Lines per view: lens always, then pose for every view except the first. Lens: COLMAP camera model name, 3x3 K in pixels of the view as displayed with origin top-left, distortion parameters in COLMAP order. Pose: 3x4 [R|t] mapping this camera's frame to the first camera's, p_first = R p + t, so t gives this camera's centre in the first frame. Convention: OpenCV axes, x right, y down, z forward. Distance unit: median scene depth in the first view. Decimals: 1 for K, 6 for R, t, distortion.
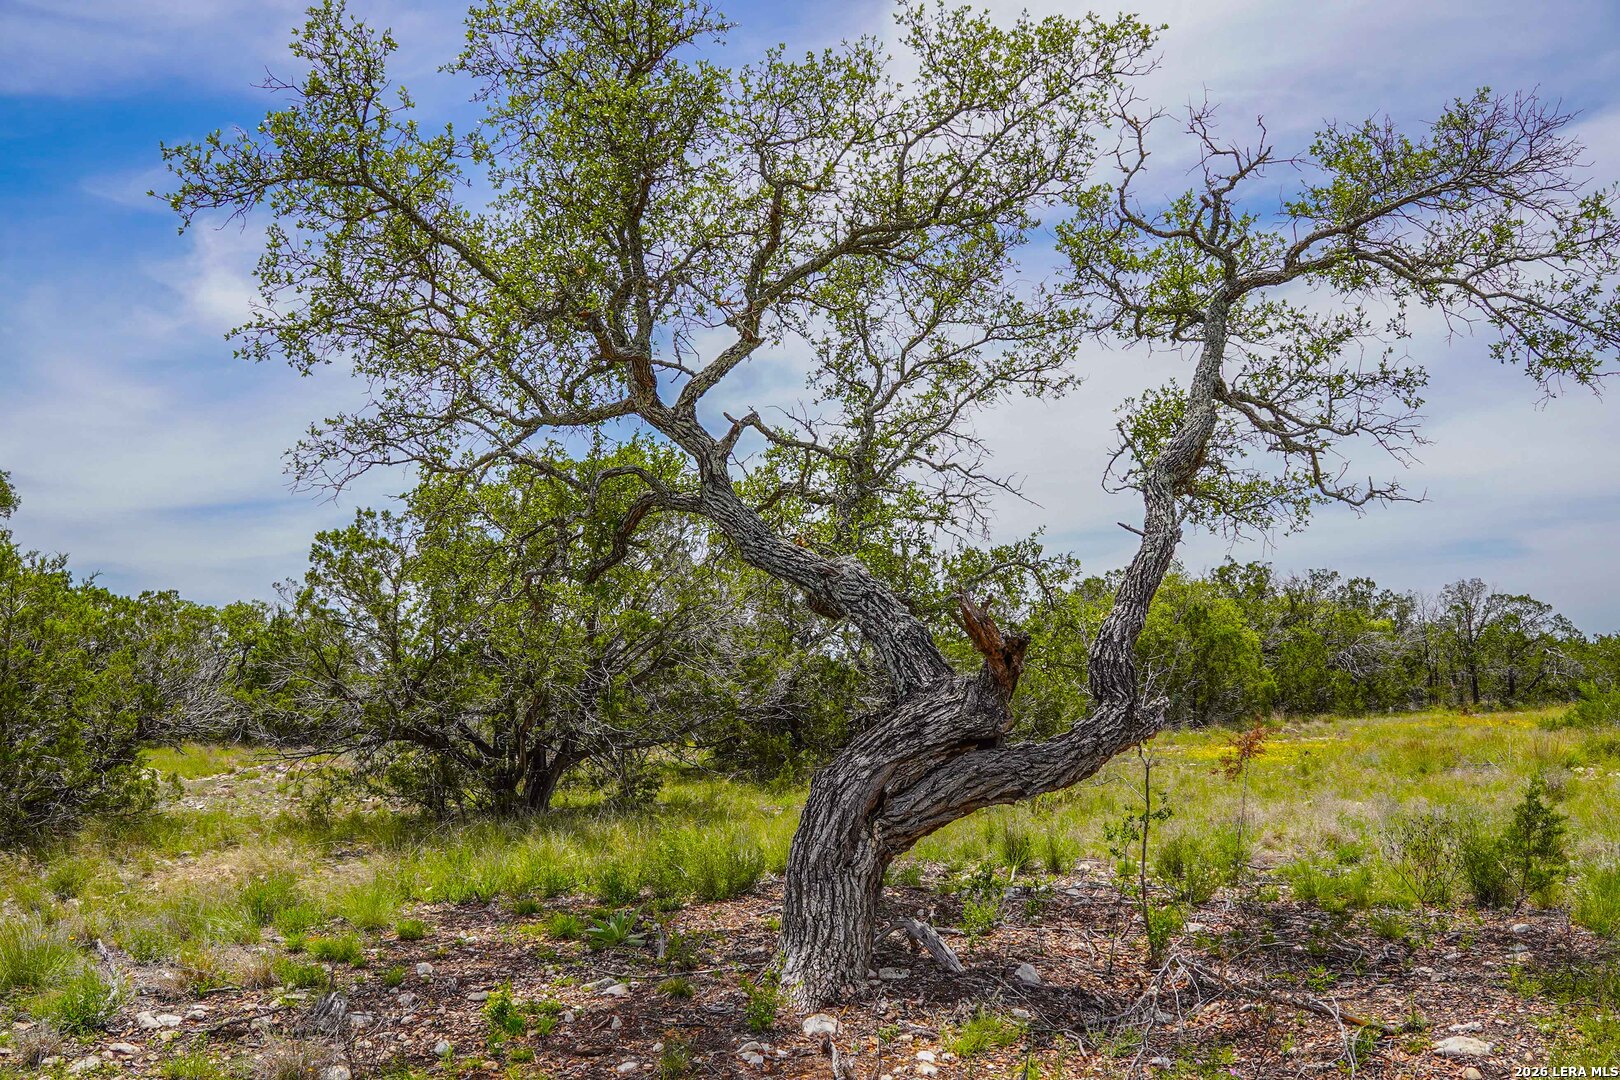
lens RADIAL K [[1269.3, 0, 809.3], [0, 1269.3, 535.3], [0, 0, 1]] dist [-0.142018, -0.002189]
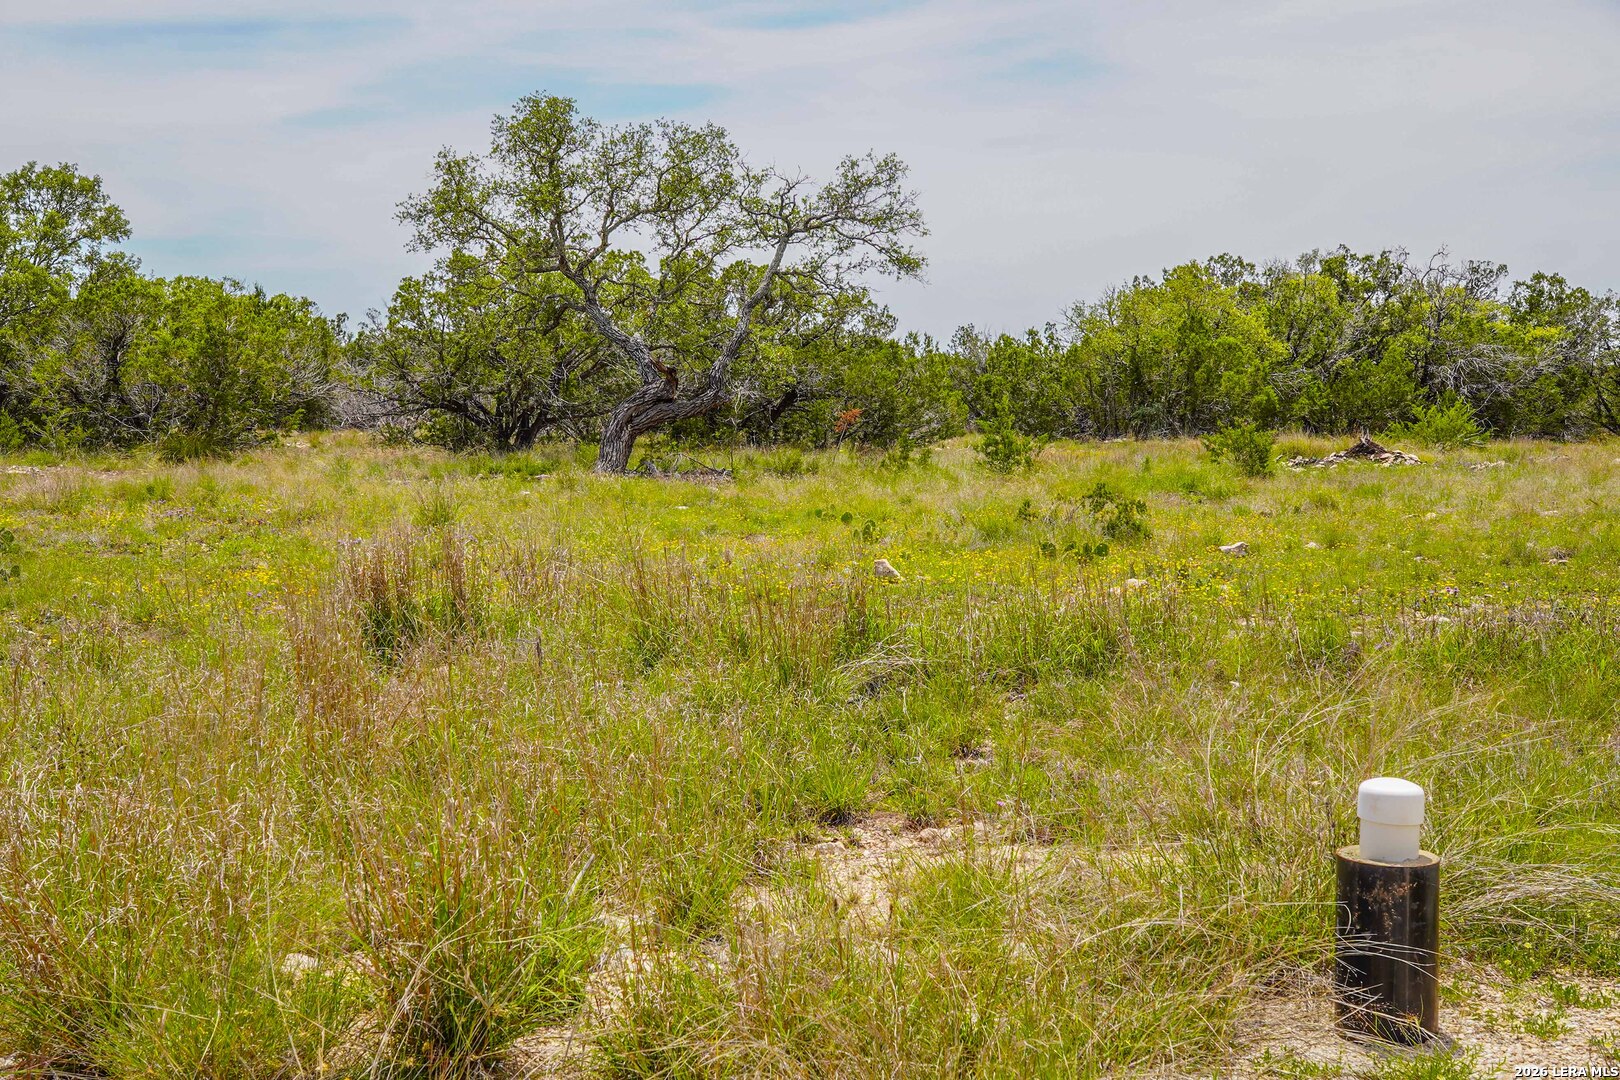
lens RADIAL K [[2365.2, 0, 811.9], [0, 2365.2, 539.6], [0, 0, 1]] dist [0.000585, 0.000000]
pose [[0.995168, 0.037474, -0.090754, 0.508508], [-0.020034, 0.982354, 0.185954, -0.288013], [0.096121, -0.183237, 0.978358, -2.307587]]
